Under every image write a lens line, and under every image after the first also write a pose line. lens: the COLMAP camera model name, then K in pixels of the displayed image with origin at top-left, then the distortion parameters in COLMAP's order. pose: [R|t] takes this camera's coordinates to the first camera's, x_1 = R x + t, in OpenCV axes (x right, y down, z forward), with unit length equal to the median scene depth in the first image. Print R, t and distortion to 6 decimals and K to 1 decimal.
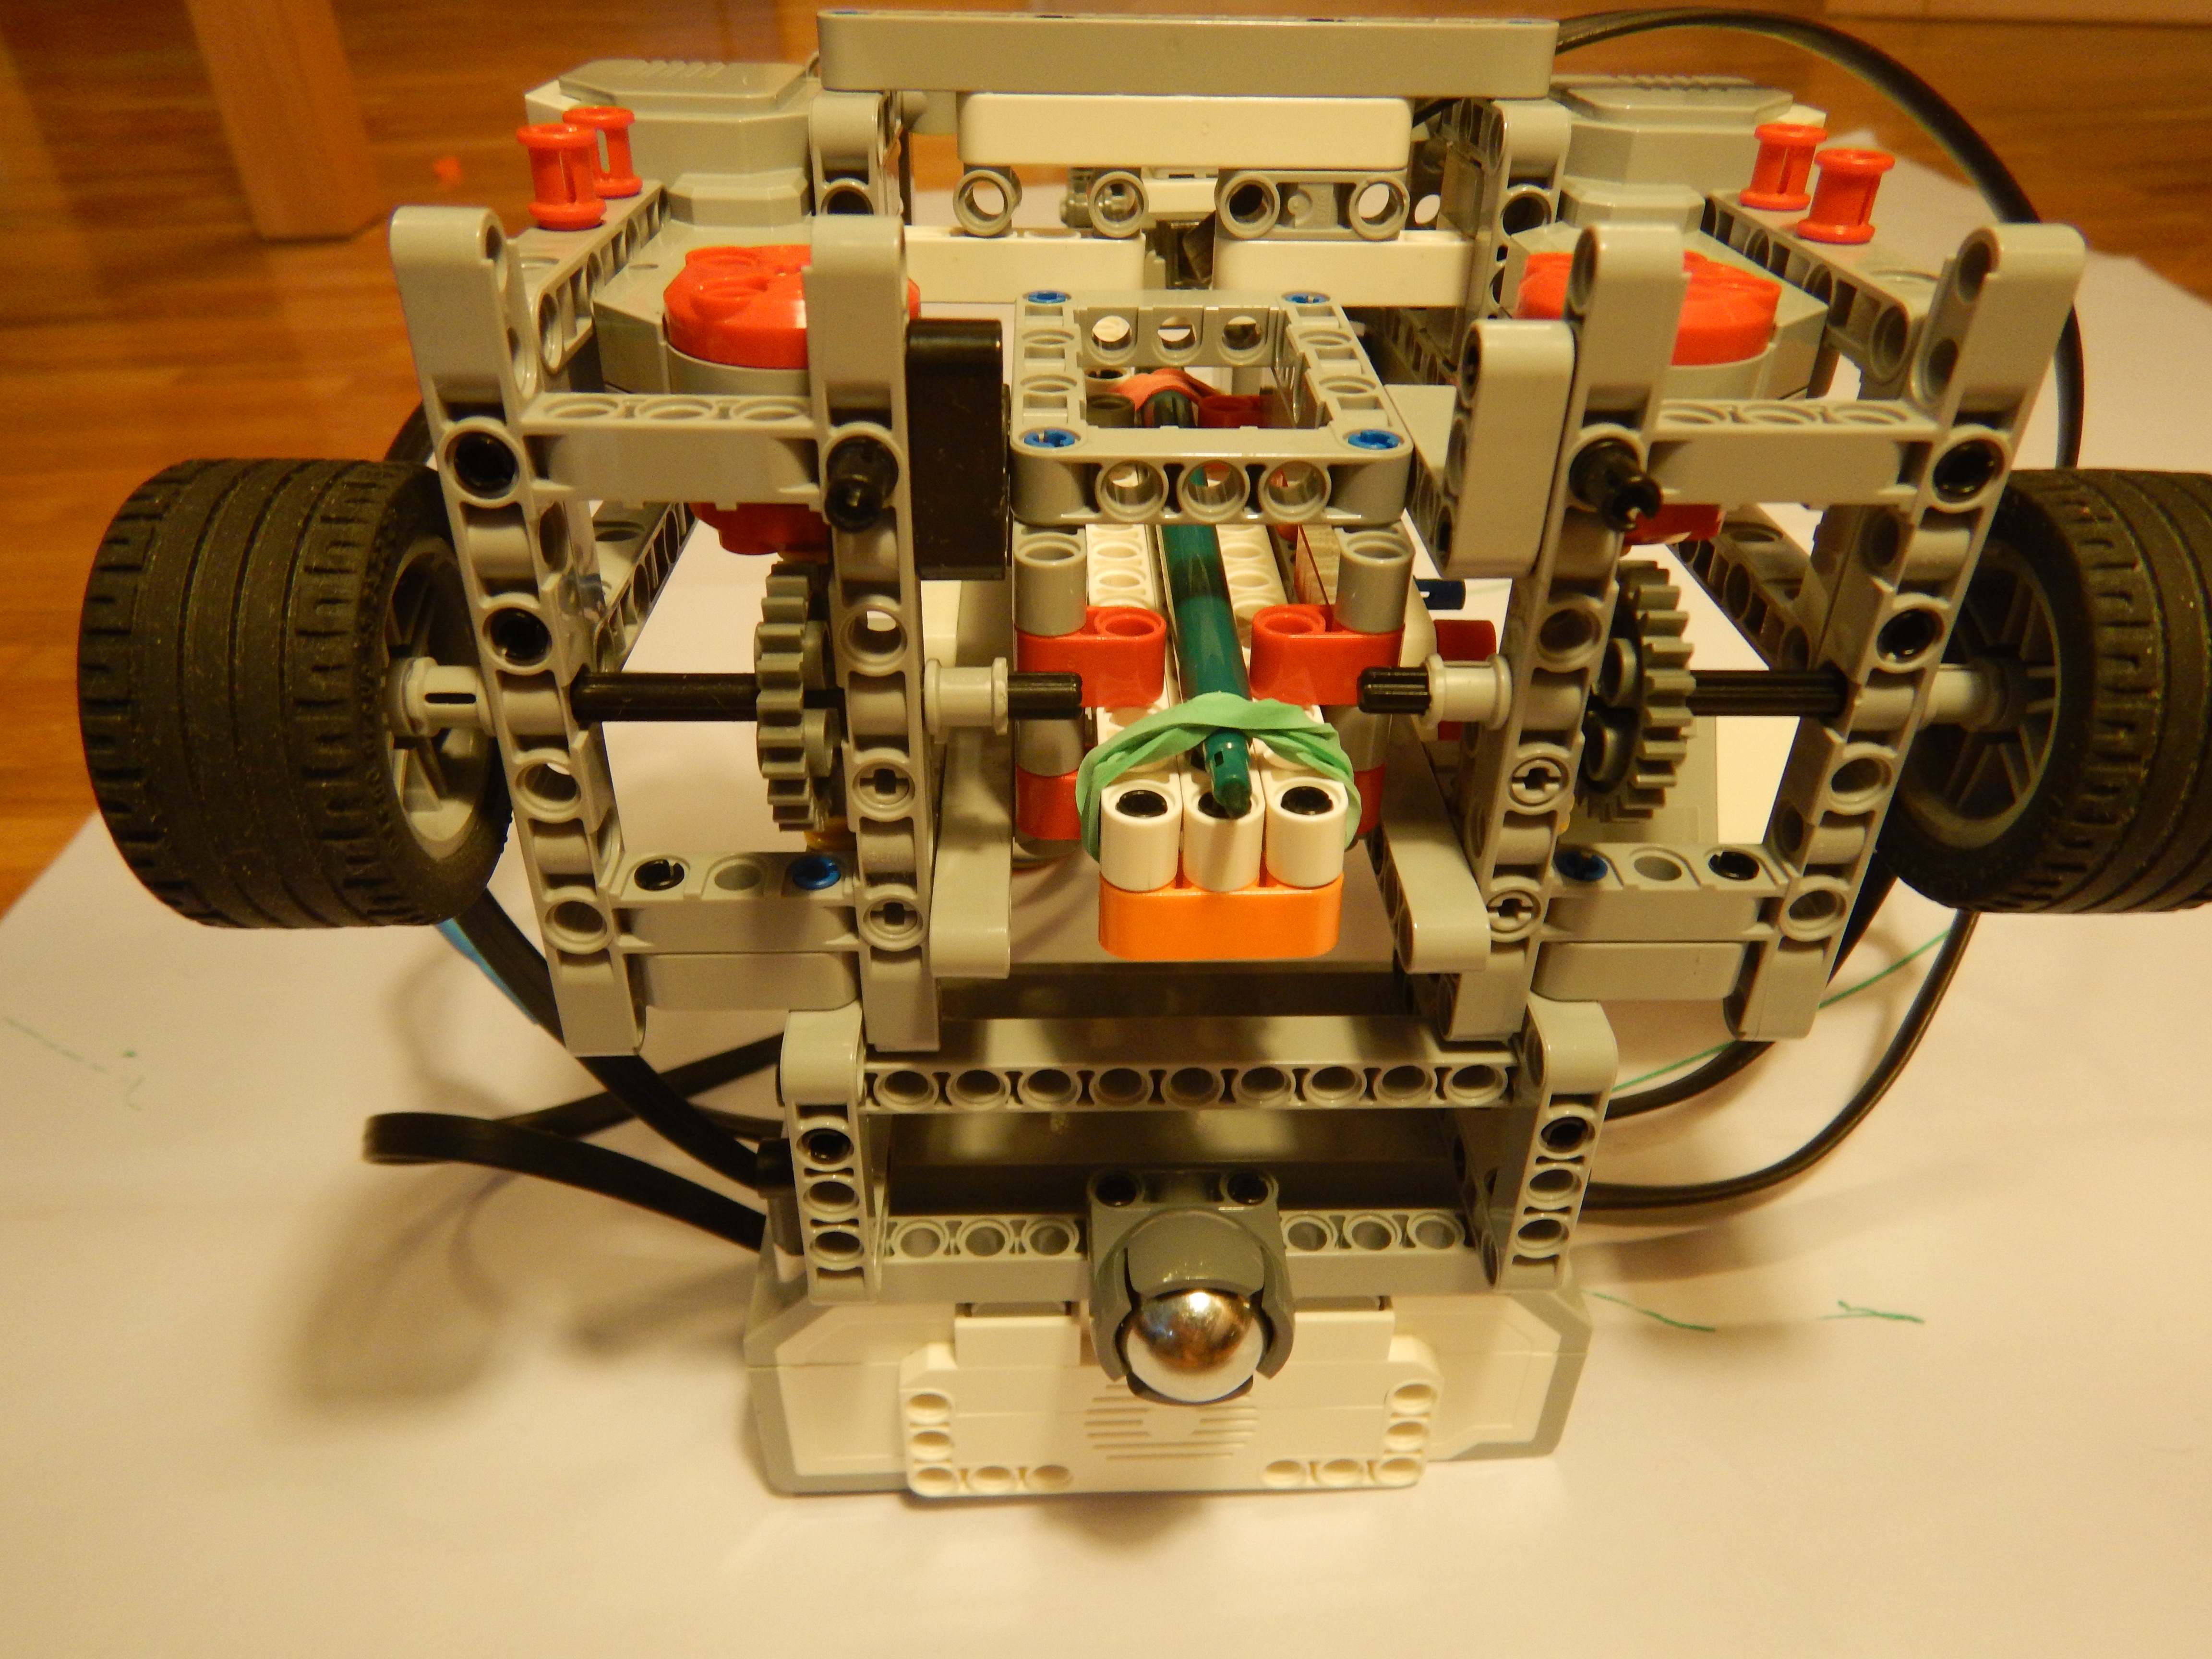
lens RADIAL K [[1542.3, 0, 1103.4], [0, 1542.3, 829.3], [0, 0, 1]] dist [0.029237, 0.008260]
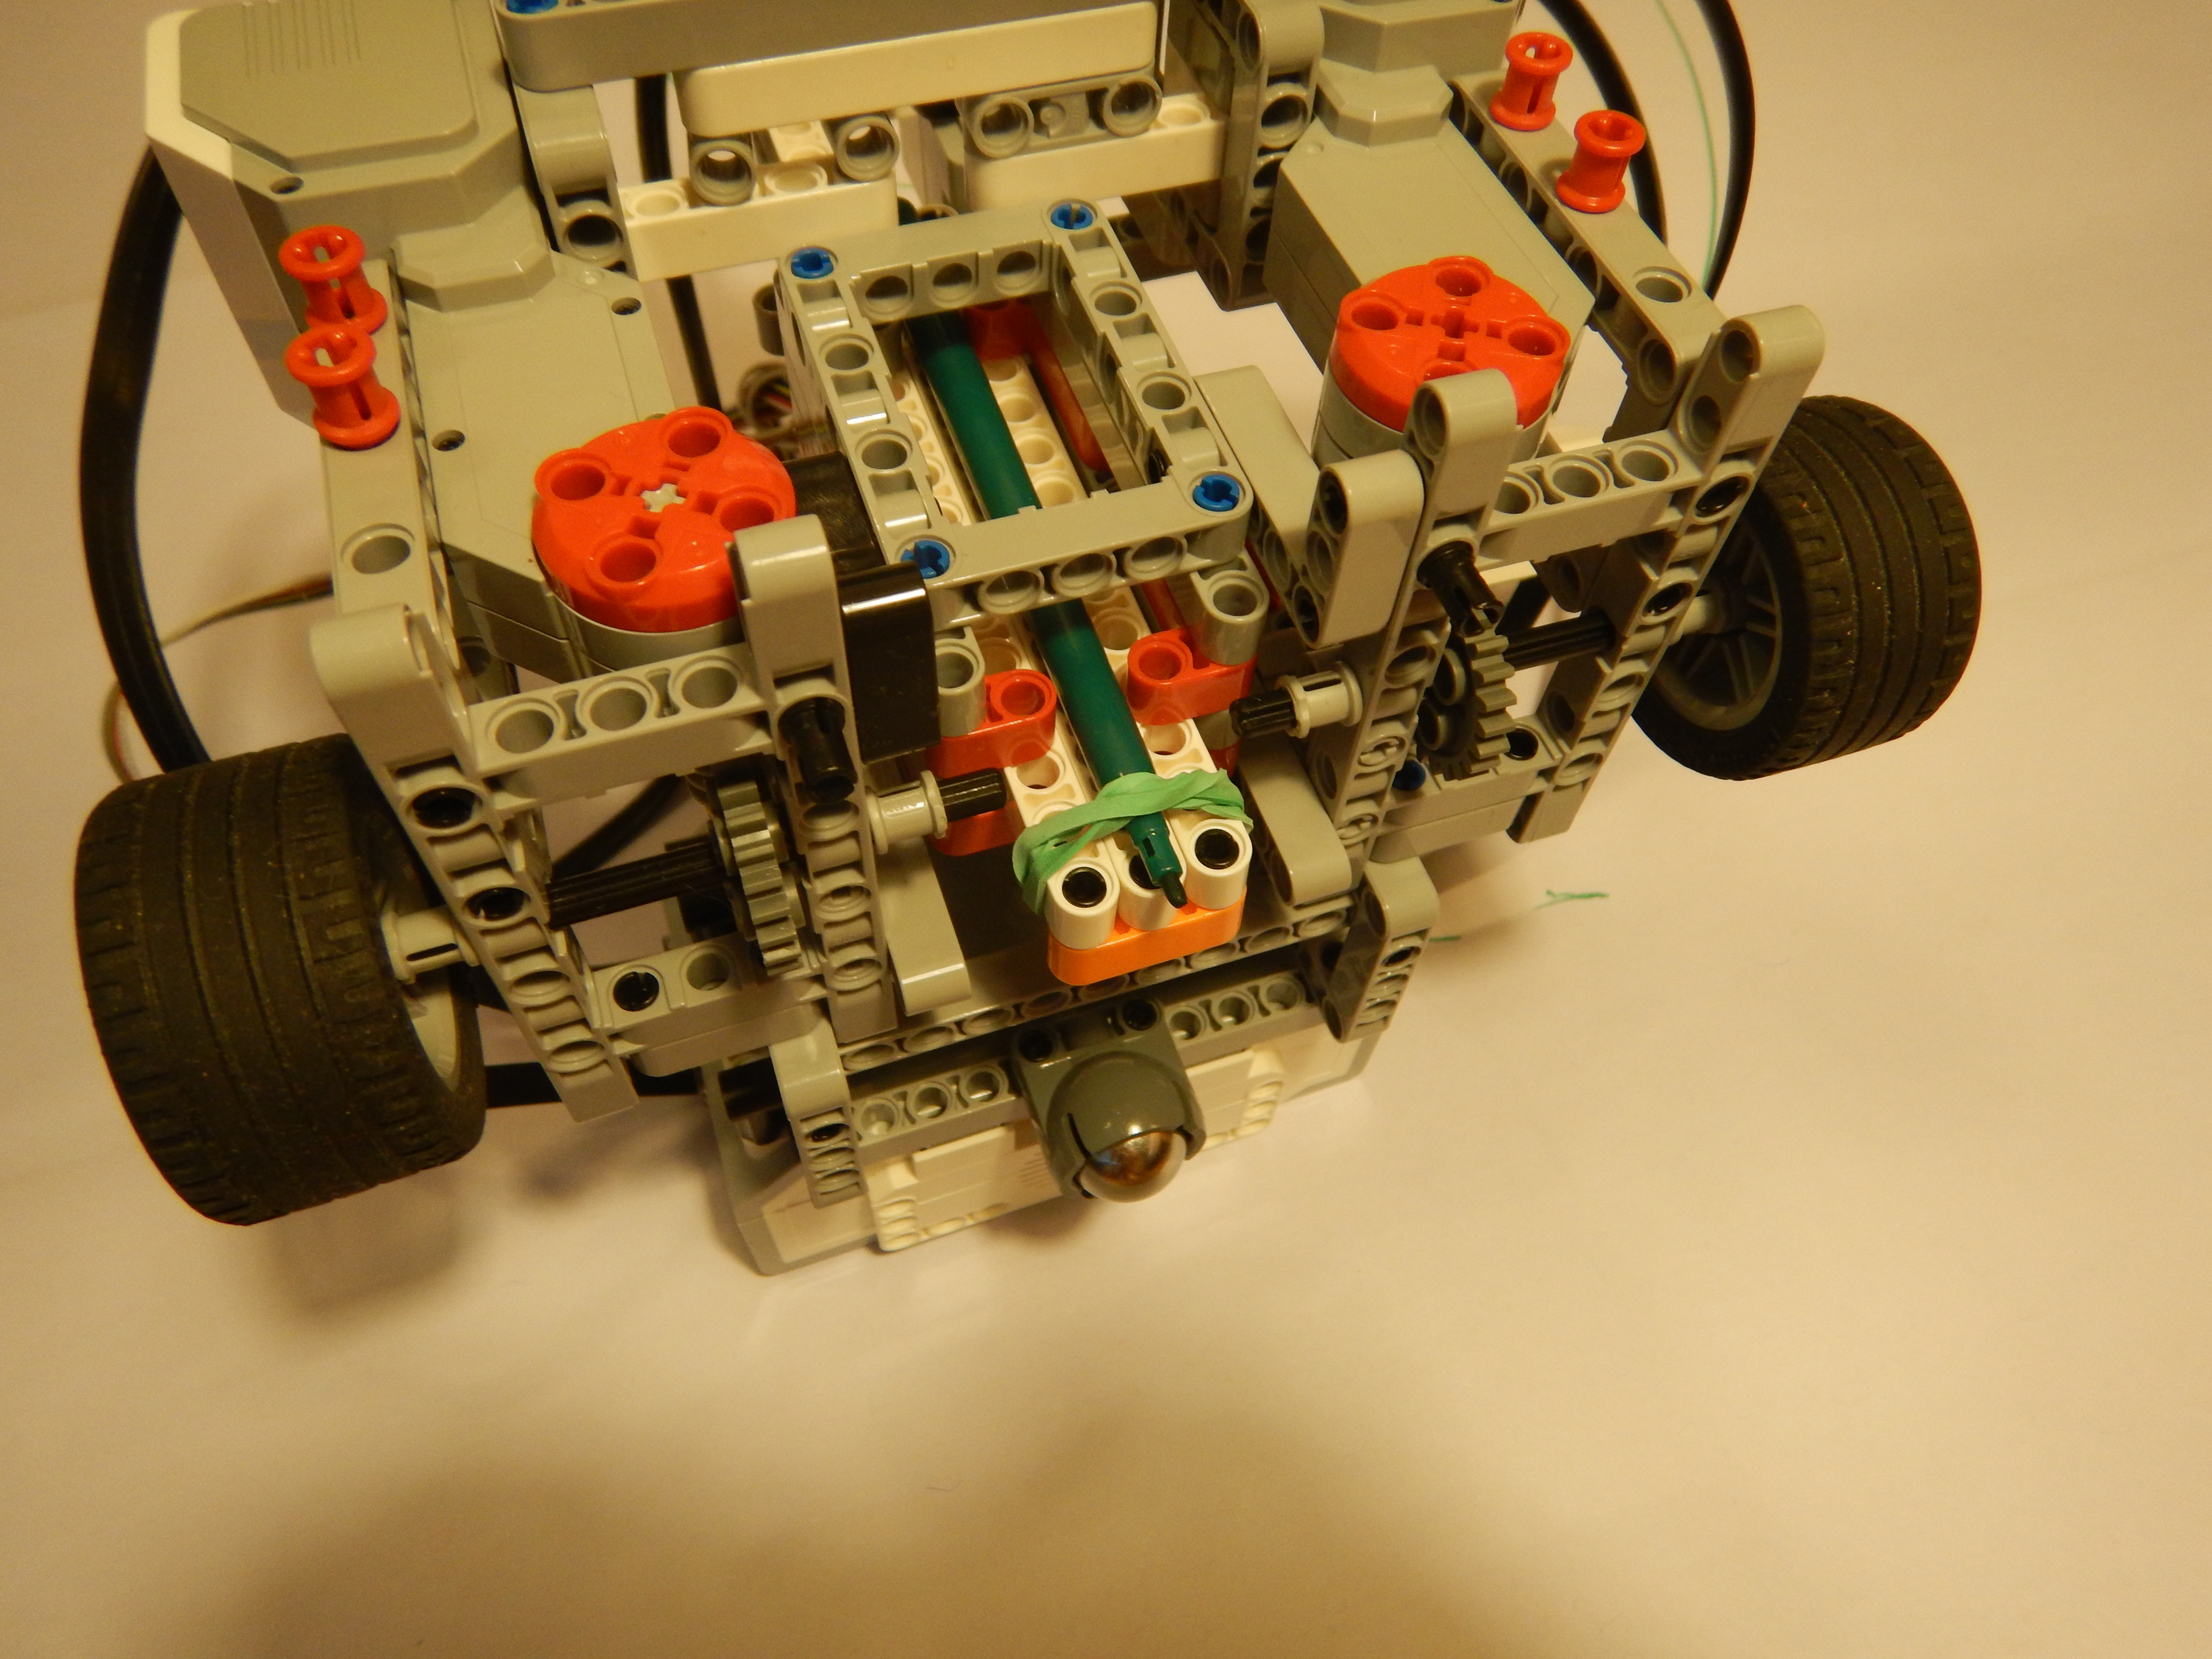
lens RADIAL K [[1542.3, 0, 1102.3], [0, 1542.3, 833.6], [0, 0, 1]] dist [0.029237, 0.008260]
pose [[0.952748, -0.237517, 0.189359, -0.158992], [0.142987, 0.900671, 0.410300, -0.484753], [-0.268003, -0.363836, 0.892075, -0.019028]]
